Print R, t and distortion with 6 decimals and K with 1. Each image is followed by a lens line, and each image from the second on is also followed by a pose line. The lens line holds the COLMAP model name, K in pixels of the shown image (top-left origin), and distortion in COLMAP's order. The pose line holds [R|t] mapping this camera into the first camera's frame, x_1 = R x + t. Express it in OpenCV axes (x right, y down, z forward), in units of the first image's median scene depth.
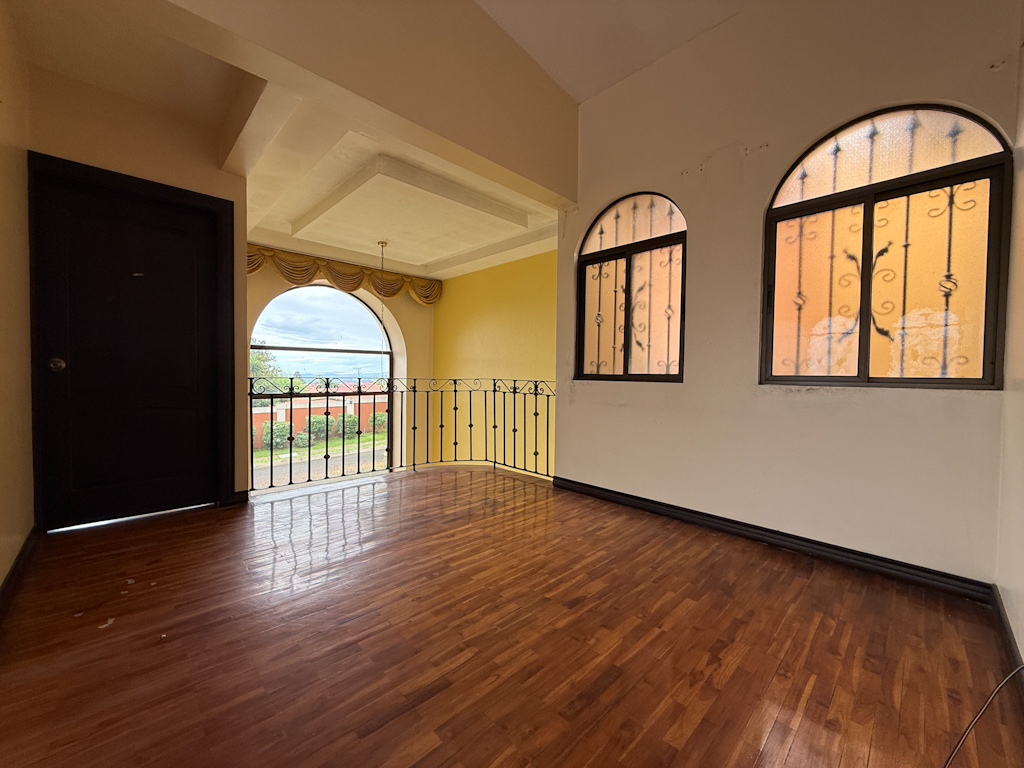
lens RADIAL K [[407.6, 0, 508.9], [0, 407.6, 383.4], [0, 0, 1]] dist [-0.000714, -0.000110]
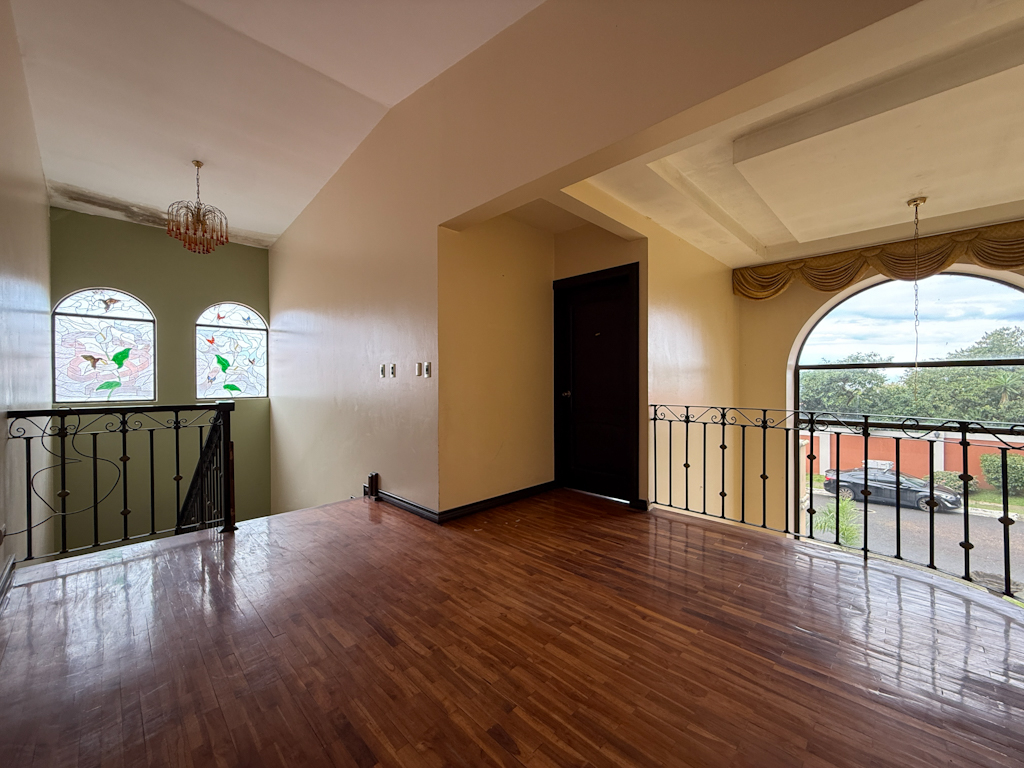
lens RADIAL K [[407.6, 0, 508.9], [0, 407.6, 383.4], [0, 0, 1]] dist [-0.000714, -0.000110]
pose [[0.021646, -0.007512, -0.999737, 0.694643], [-0.019355, 0.999781, -0.007932, -0.077863], [0.999578, 0.019522, 0.021495, 0.753115]]
